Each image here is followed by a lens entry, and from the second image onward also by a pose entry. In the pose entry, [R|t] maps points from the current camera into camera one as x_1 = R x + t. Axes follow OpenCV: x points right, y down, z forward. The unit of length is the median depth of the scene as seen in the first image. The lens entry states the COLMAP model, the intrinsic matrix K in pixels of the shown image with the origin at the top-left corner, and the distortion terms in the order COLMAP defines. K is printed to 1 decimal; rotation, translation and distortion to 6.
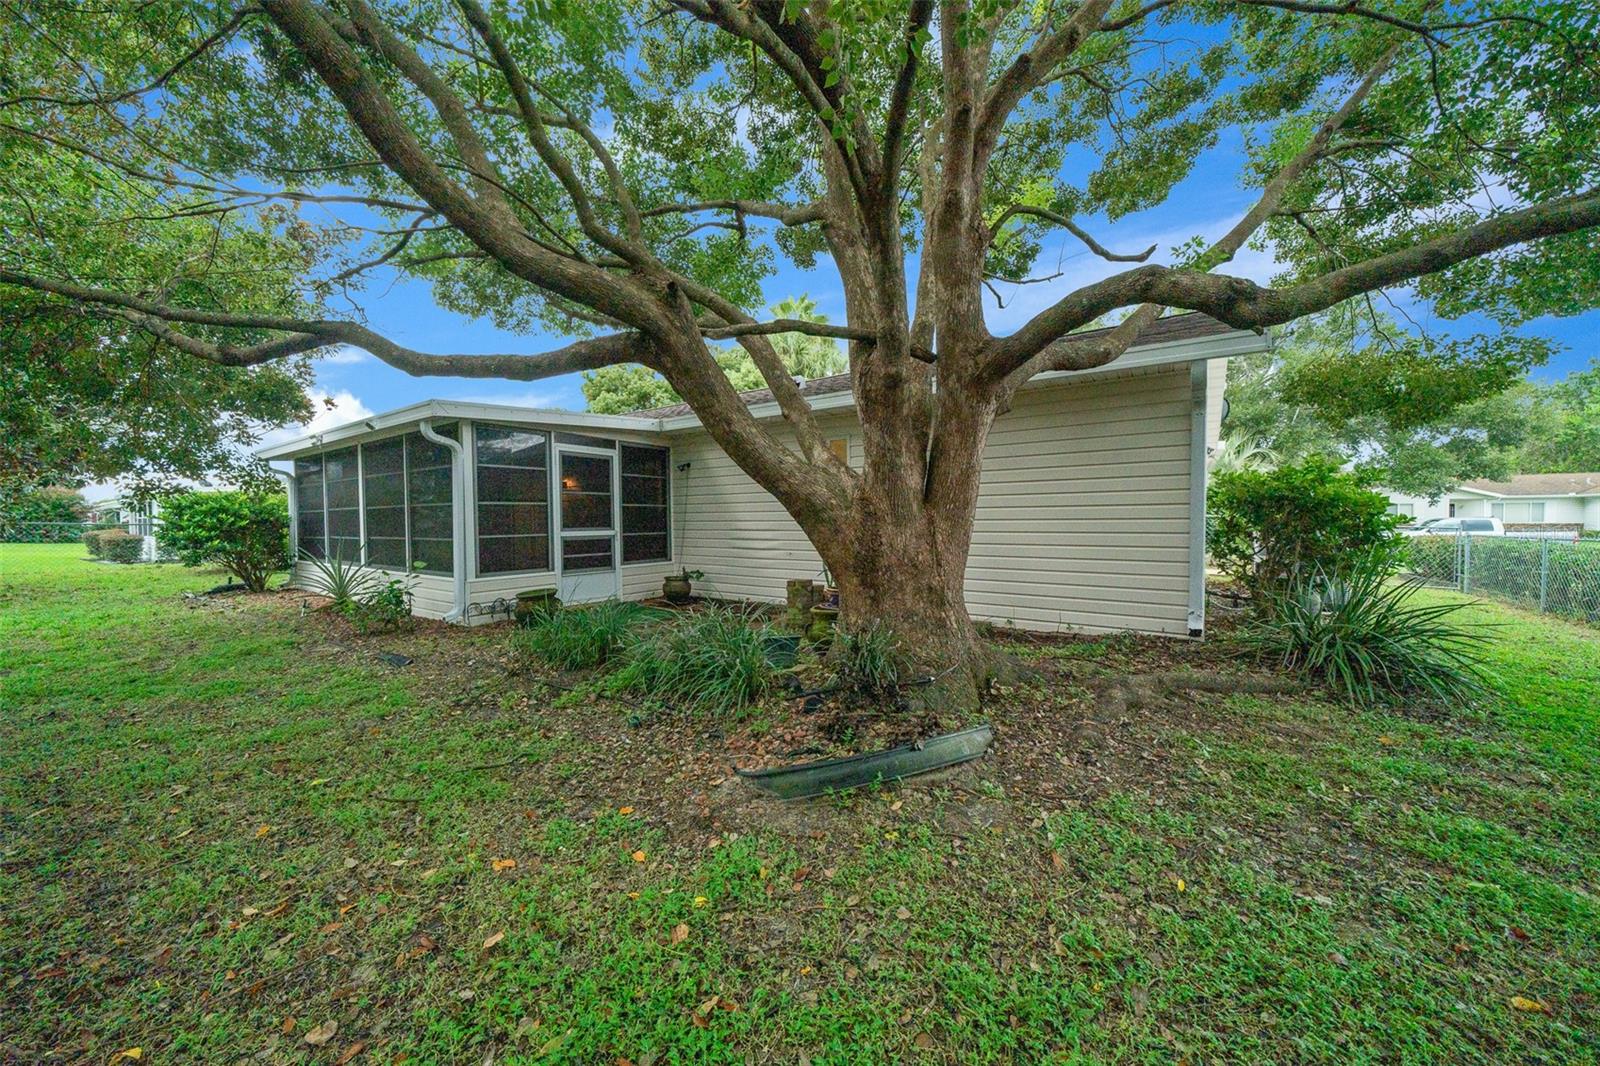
lens RADIAL K [[547.4, 0, 800.0], [0, 547.4, 533.0], [0, 0, 1]] dist [-0.001774, -0.000060]
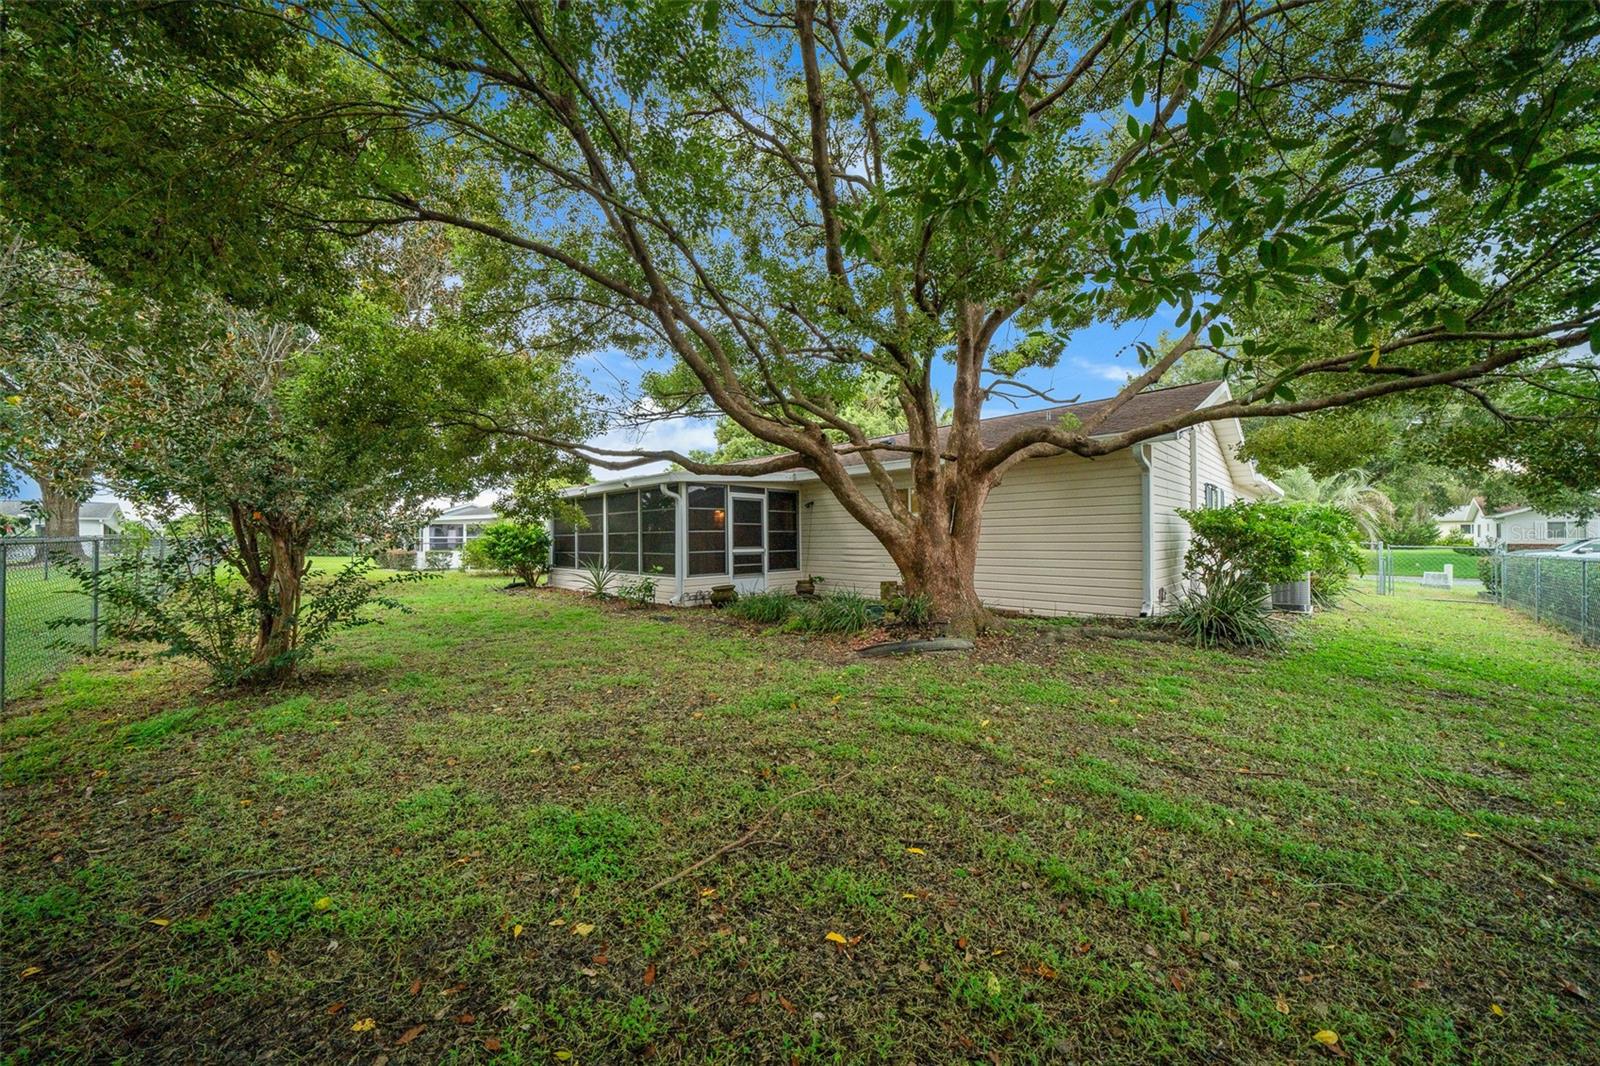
lens RADIAL K [[547.4, 0, 800.0], [0, 547.4, 533.0], [0, 0, 1]] dist [-0.001774, -0.000060]
pose [[0.983698, -0.002257, -0.179814, 0.028229], [-0.003973, 0.999404, -0.034279, 0.003802], [0.179784, 0.034434, 0.983103, -0.496811]]
